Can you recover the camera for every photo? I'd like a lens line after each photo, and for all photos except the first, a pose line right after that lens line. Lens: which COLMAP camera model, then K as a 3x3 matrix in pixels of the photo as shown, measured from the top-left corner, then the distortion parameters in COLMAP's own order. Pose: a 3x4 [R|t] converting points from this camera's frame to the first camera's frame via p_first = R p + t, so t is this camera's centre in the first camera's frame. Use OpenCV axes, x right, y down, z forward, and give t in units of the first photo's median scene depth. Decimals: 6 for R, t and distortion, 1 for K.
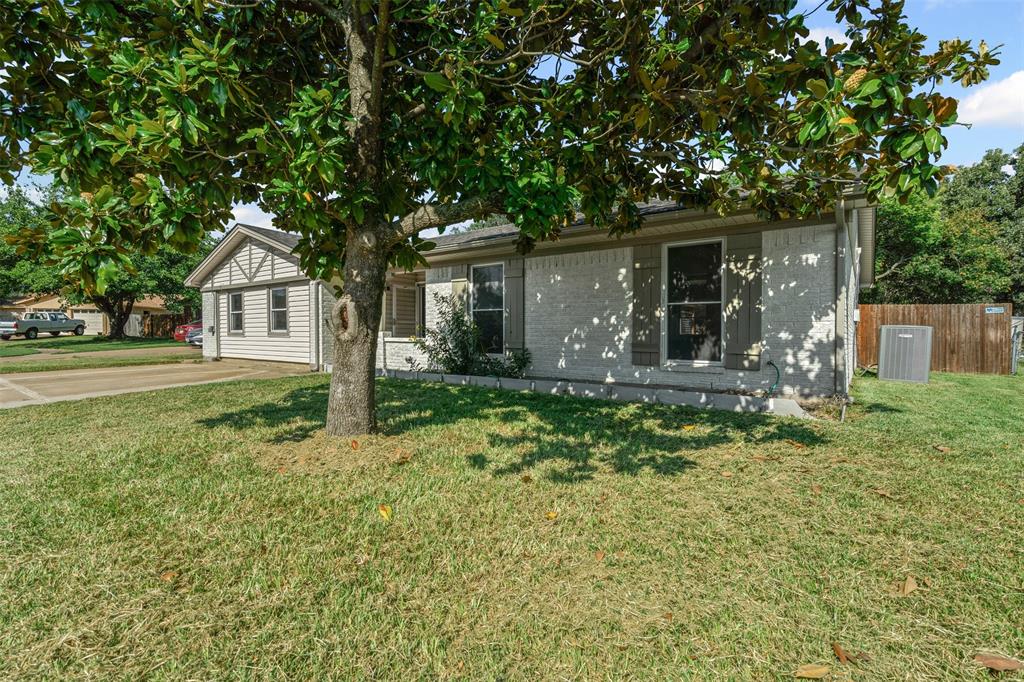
lens RADIAL K [[473.0, 0, 515.4], [0, 473.0, 341.0], [0, 0, 1]] dist [-0.003215, 0.000537]
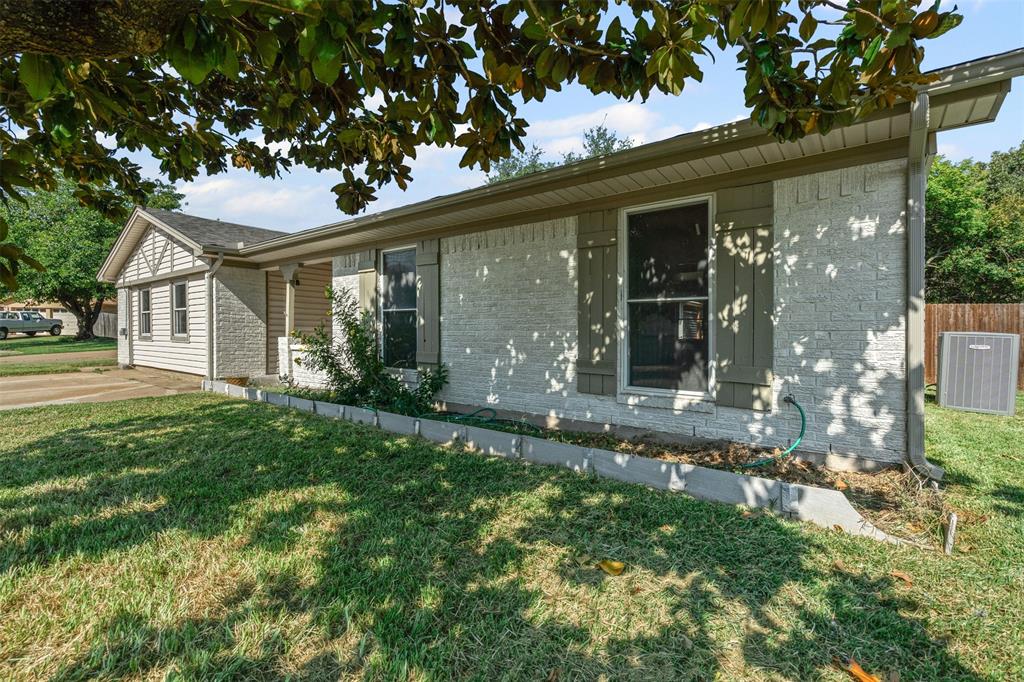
lens RADIAL K [[473.0, 0, 511.0], [0, 473.0, 340.4], [0, 0, 1]] dist [-0.003215, 0.000537]
pose [[0.999645, 0.004513, -0.026274, 0.099931], [-0.004481, 0.999989, 0.001250, -0.016091], [0.026280, -0.001132, 0.999654, 0.196829]]
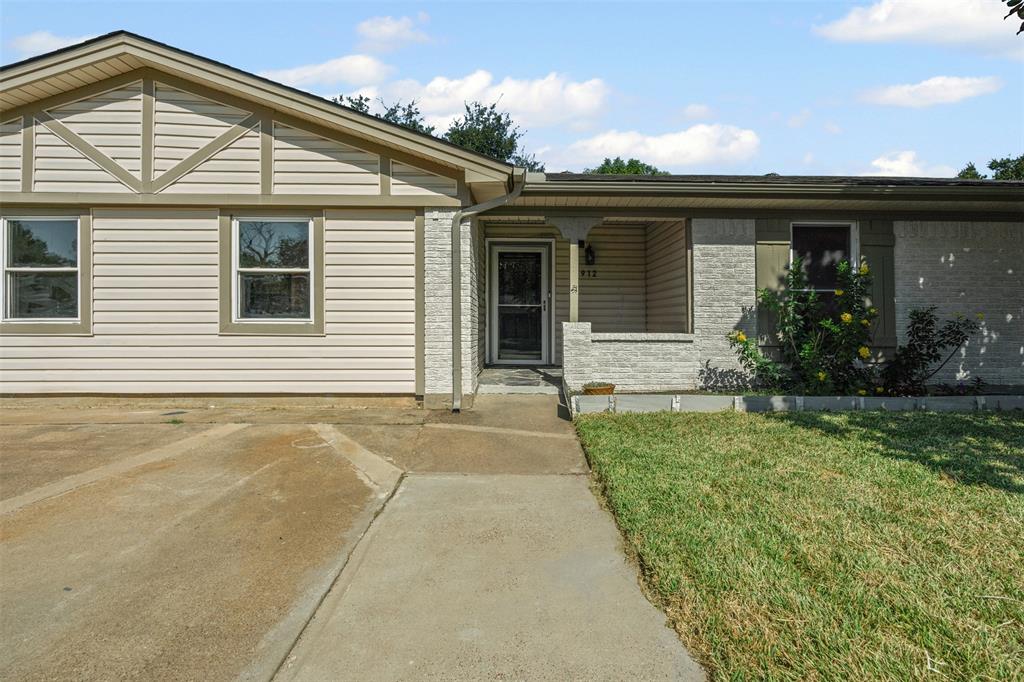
lens RADIAL K [[473.0, 0, 542.3], [0, 473.0, 312.3], [0, 0, 1]] dist [-0.003215, 0.000537]
pose [[0.783905, 0.006462, 0.620847, -0.590200], [0.007890, 0.999761, -0.020367, -0.019251], [-0.620830, 0.020864, 0.783667, 0.539801]]
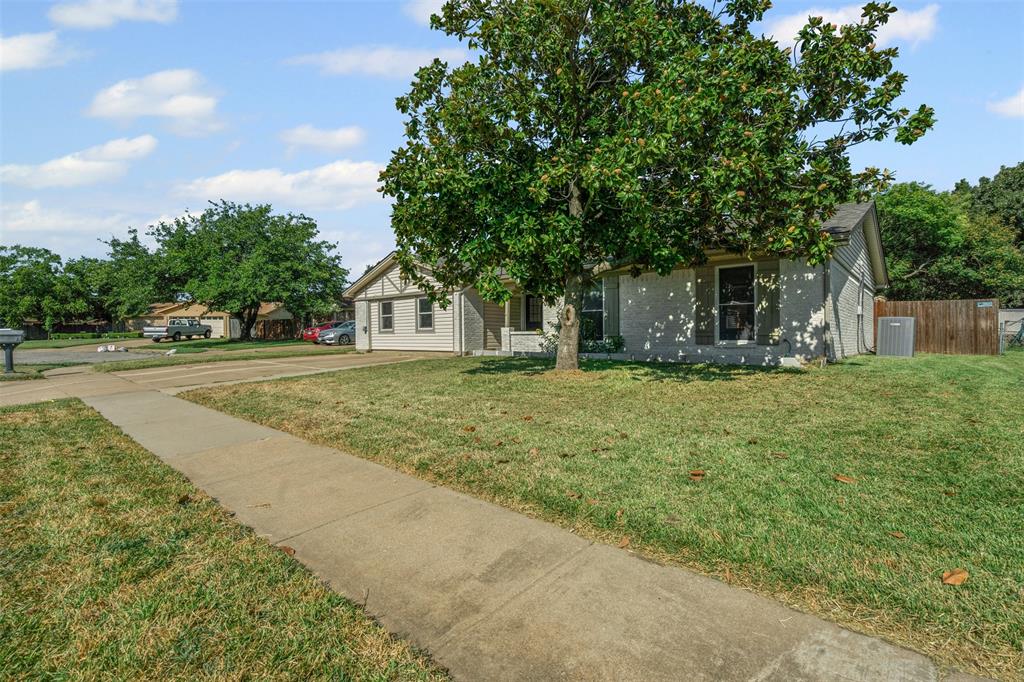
lens RADIAL K [[473.0, 0, 513.9], [0, 473.0, 334.3], [0, 0, 1]] dist [-0.003215, 0.000537]
pose [[0.996285, -0.012220, -0.085248, -0.130821], [0.010726, 0.999781, -0.017962, 0.023253], [0.085449, 0.016981, 0.996198, -0.359762]]
